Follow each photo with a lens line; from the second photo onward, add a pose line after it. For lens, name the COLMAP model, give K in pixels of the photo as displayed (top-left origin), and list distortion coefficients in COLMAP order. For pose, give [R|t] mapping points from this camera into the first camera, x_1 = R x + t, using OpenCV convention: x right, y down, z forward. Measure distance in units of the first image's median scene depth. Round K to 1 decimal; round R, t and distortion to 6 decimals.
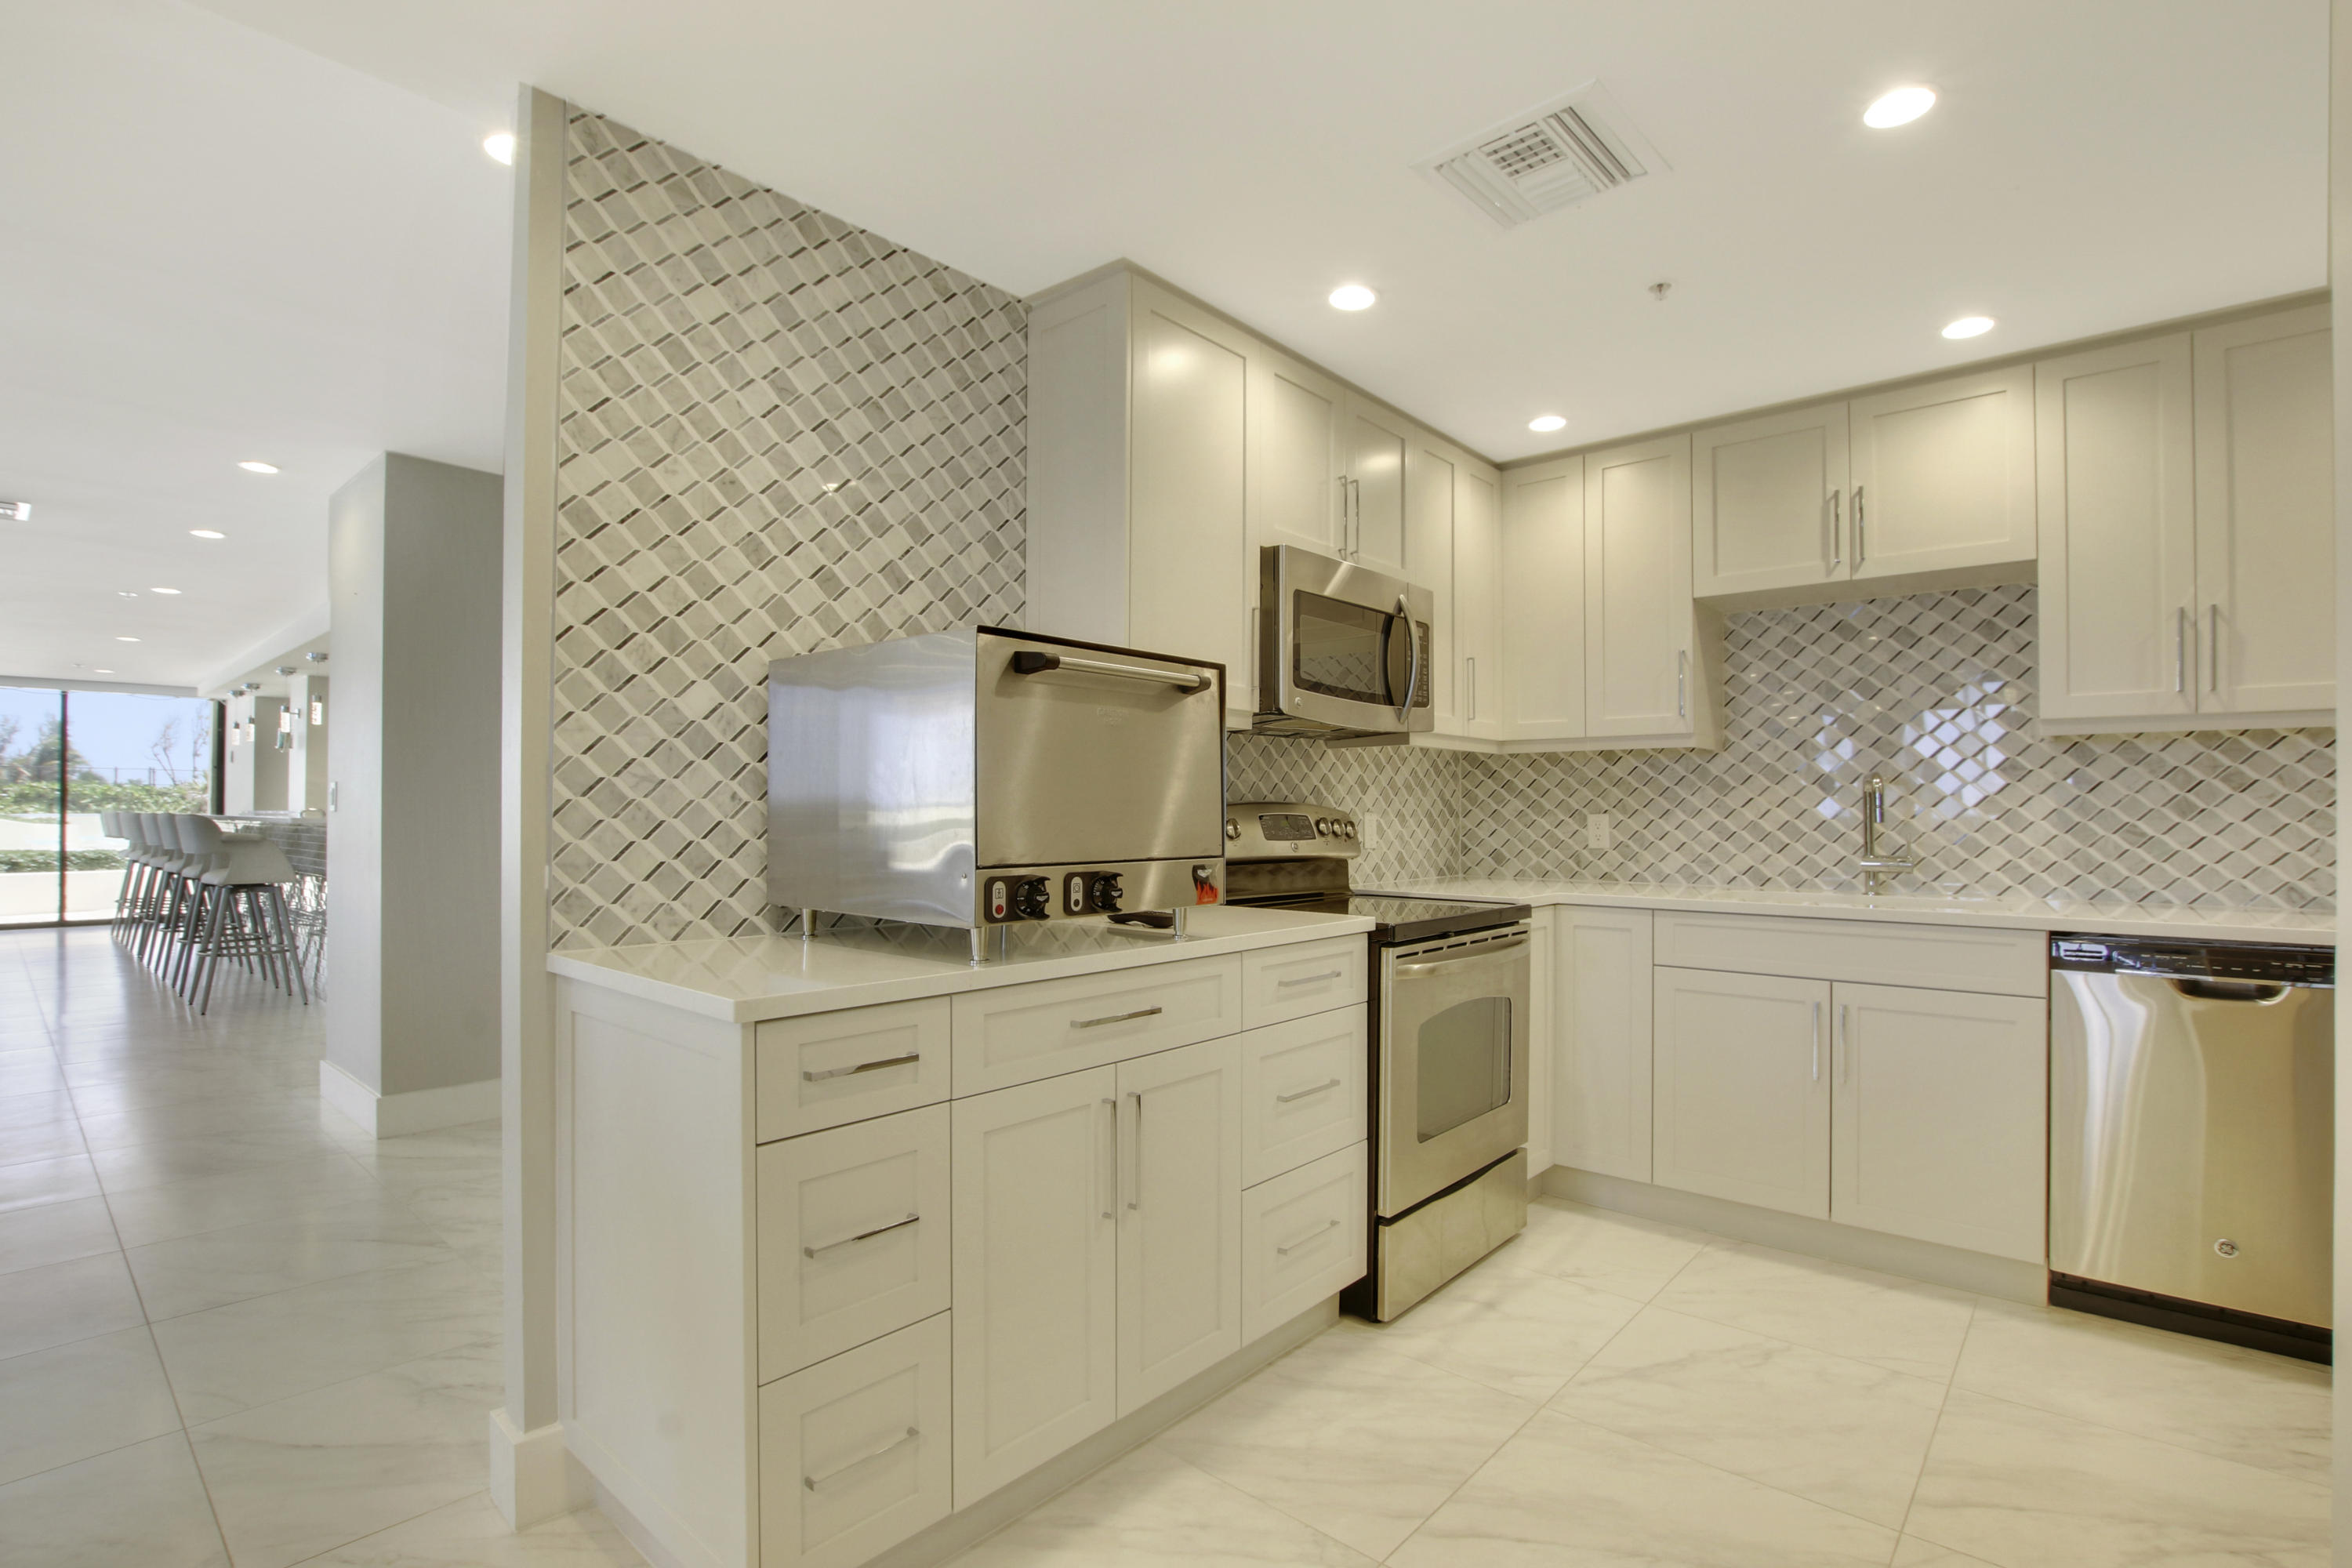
lens RADIAL K [[1115.3, 0, 1191.9], [0, 1115.3, 791.5], [0, 0, 1]] dist [-0.019557, 0.001157]
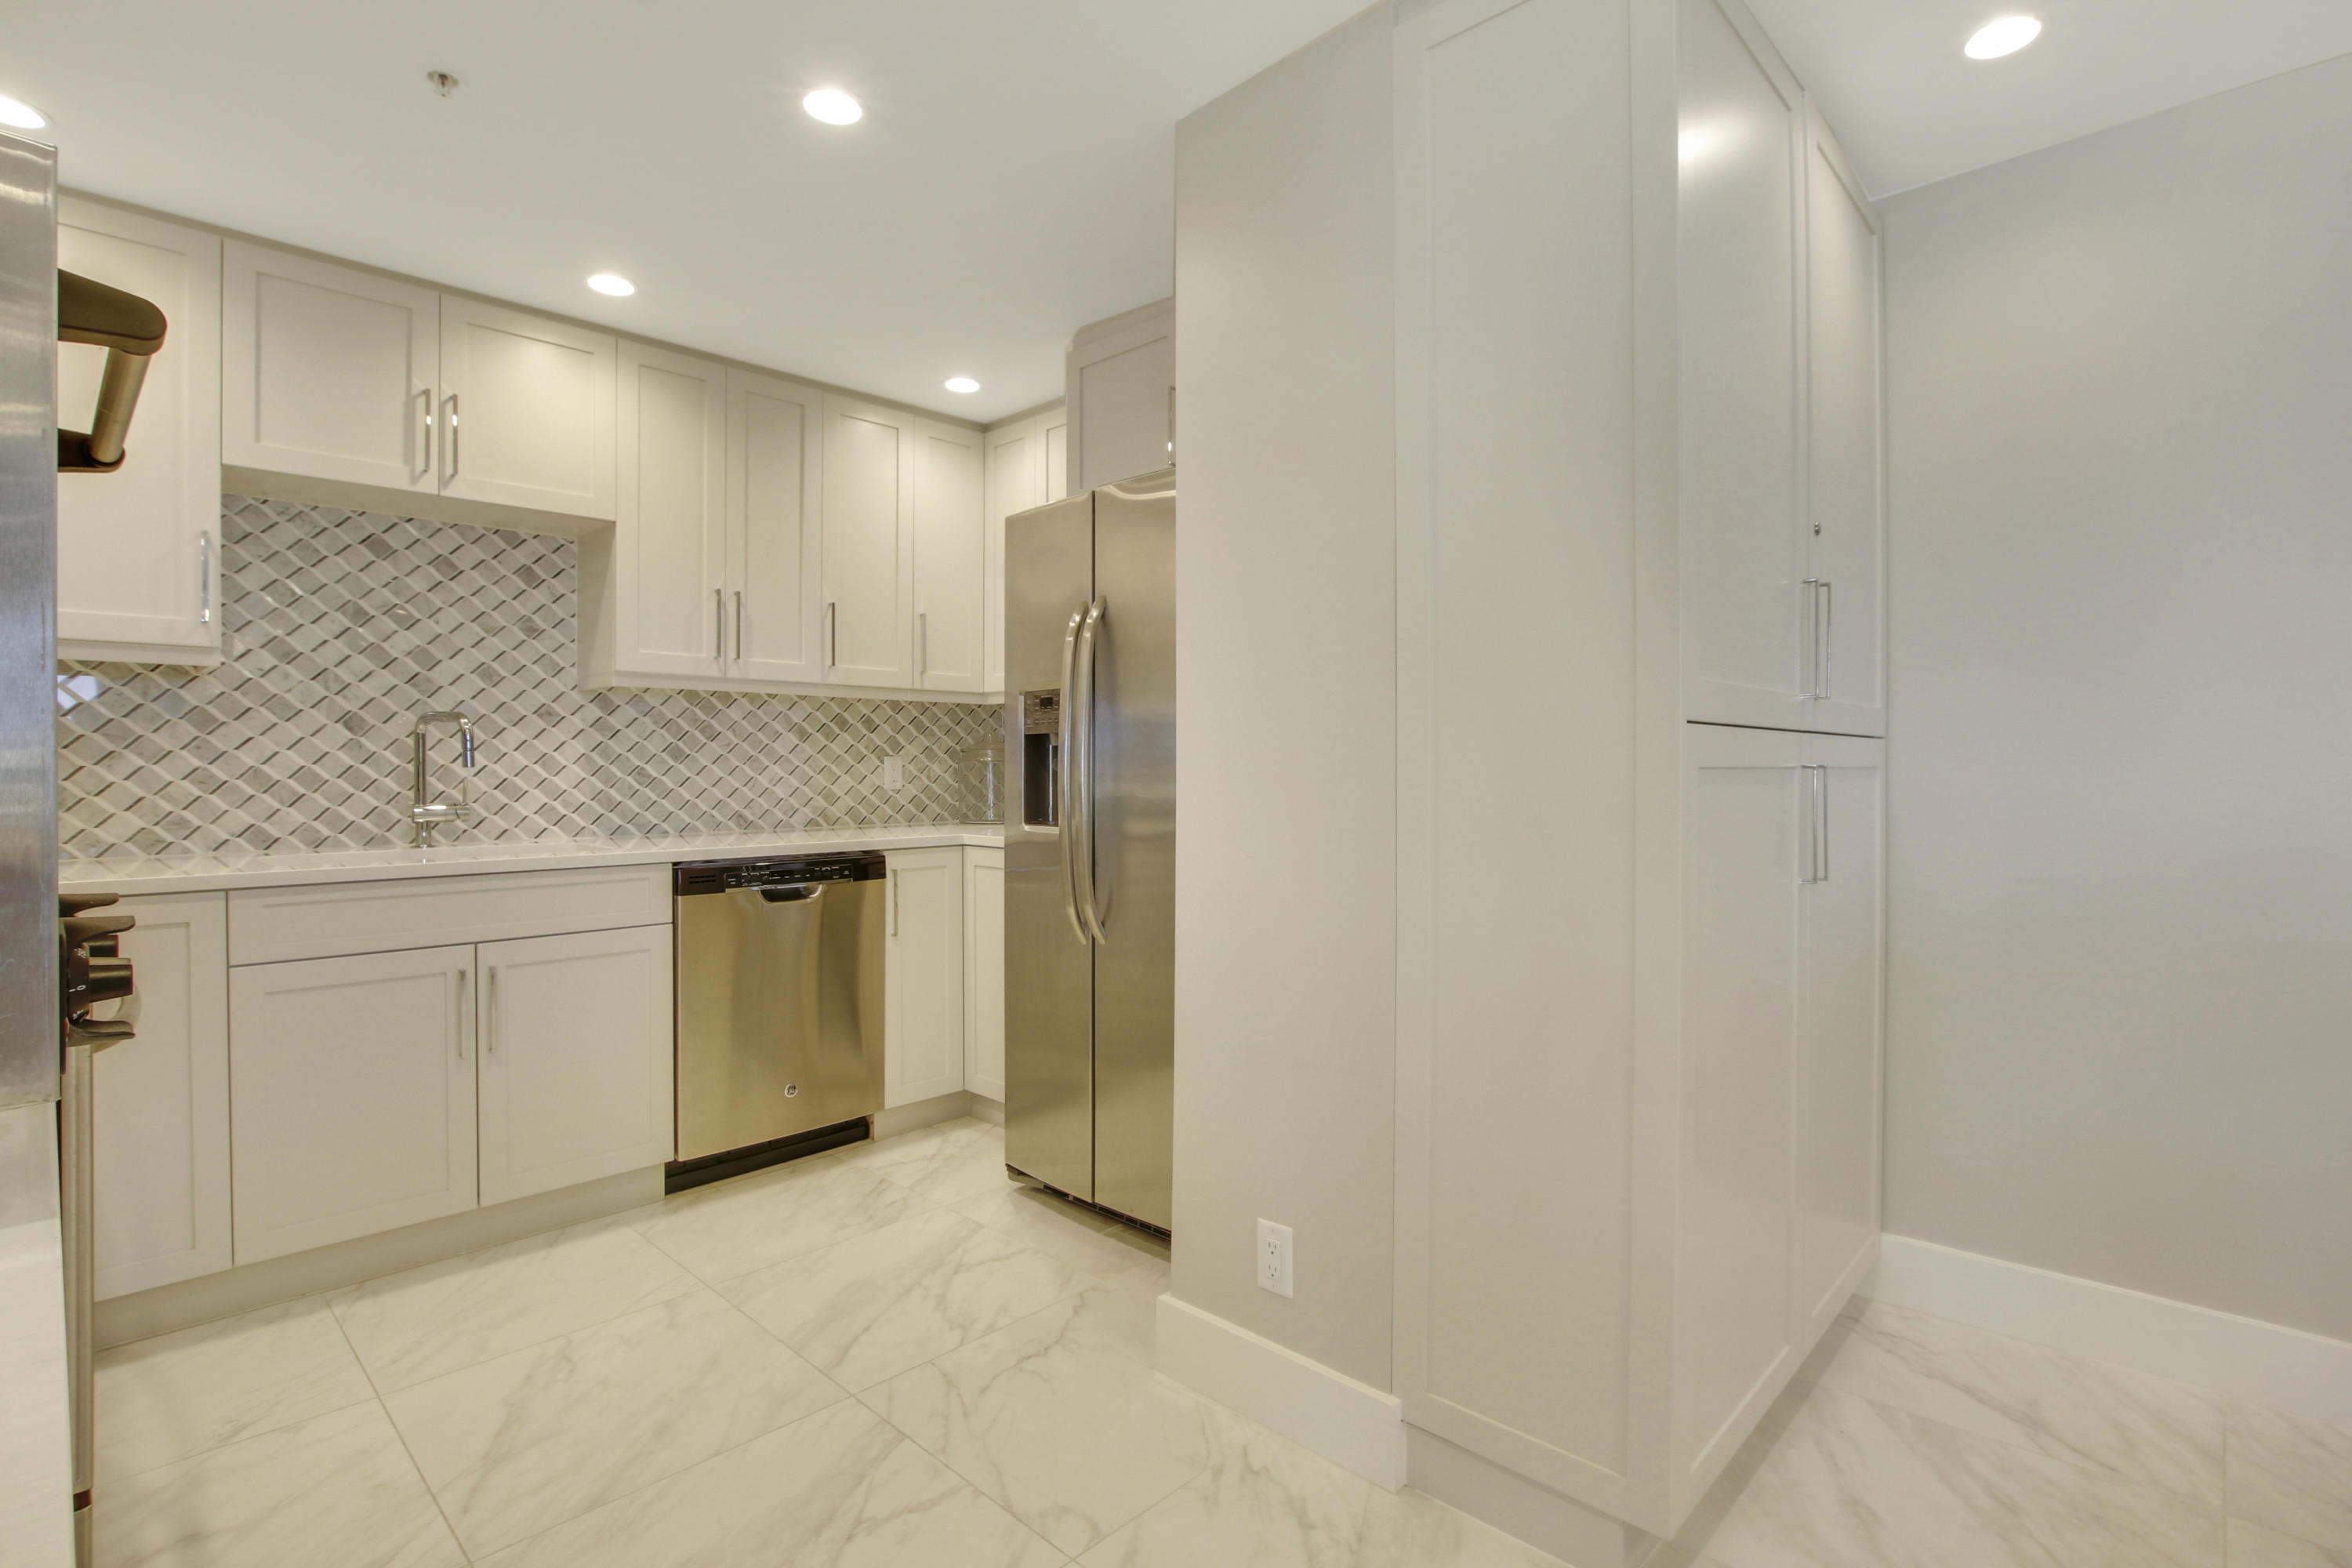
lens RADIAL K [[1115.3, 0, 1182.7], [0, 1115.3, 770.9], [0, 0, 1]] dist [-0.019557, 0.001157]
pose [[0.055474, -0.008290, 0.998426, -0.265180], [-0.018280, 0.999789, 0.009317, 0.011926], [-0.998293, -0.018768, 0.055311, 0.353337]]
